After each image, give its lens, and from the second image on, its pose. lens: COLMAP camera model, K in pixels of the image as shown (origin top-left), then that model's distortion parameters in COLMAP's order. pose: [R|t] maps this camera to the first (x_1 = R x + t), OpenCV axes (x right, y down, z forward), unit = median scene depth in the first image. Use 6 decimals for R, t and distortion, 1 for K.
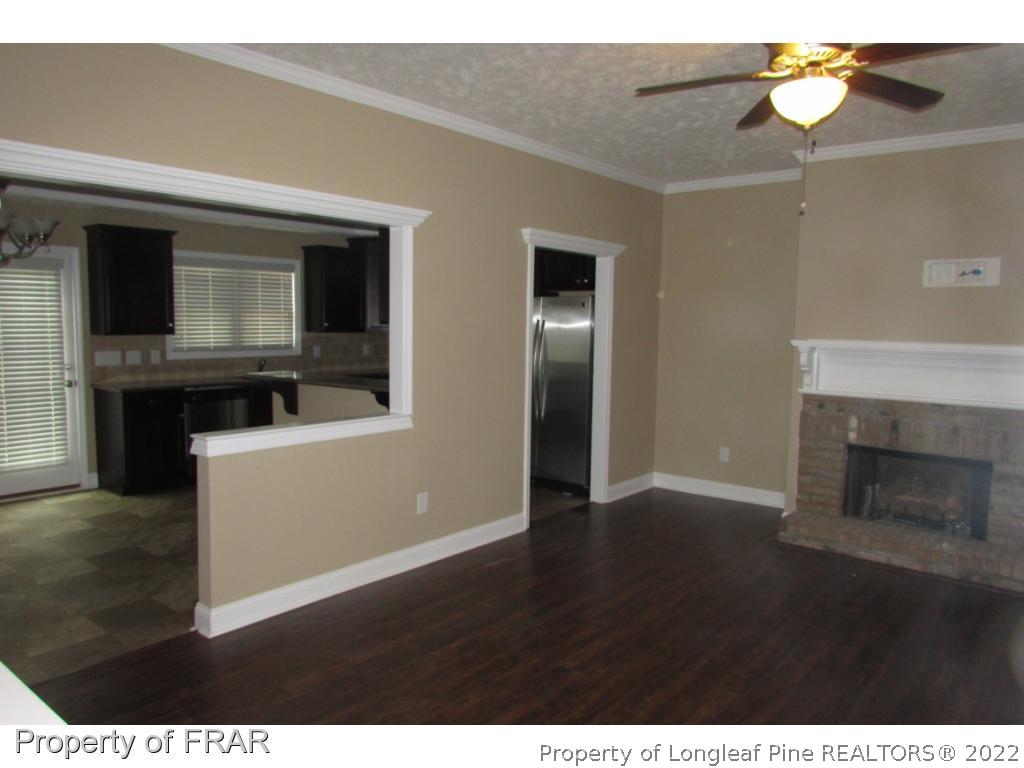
lens RADIAL K [[745.3, 0, 509.5], [0, 745.3, 382.4], [0, 0, 1]] dist [-0.007242, -0.004411]
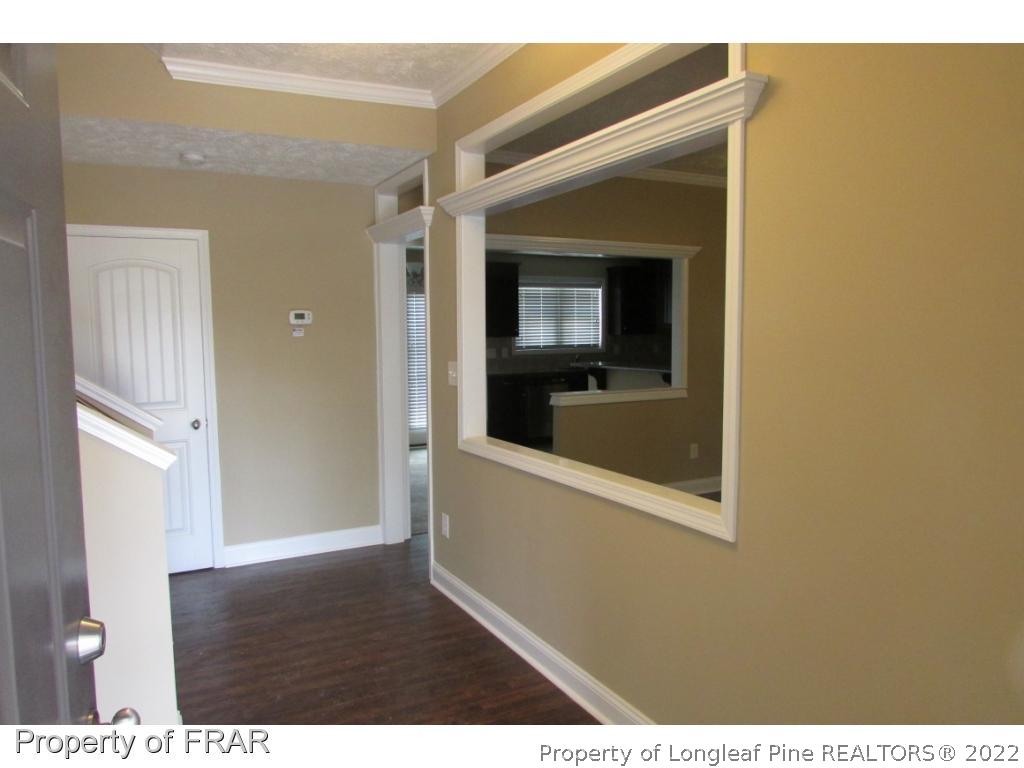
lens RADIAL K [[745.3, 0, 511.8], [0, 745.3, 382.1], [0, 0, 1]] dist [-0.007242, -0.004411]
pose [[0.928160, 0.009854, -0.372050, 0.057888], [-0.012866, 0.999901, -0.005614, 0.028134], [0.371958, 0.009998, 0.928196, -0.295301]]
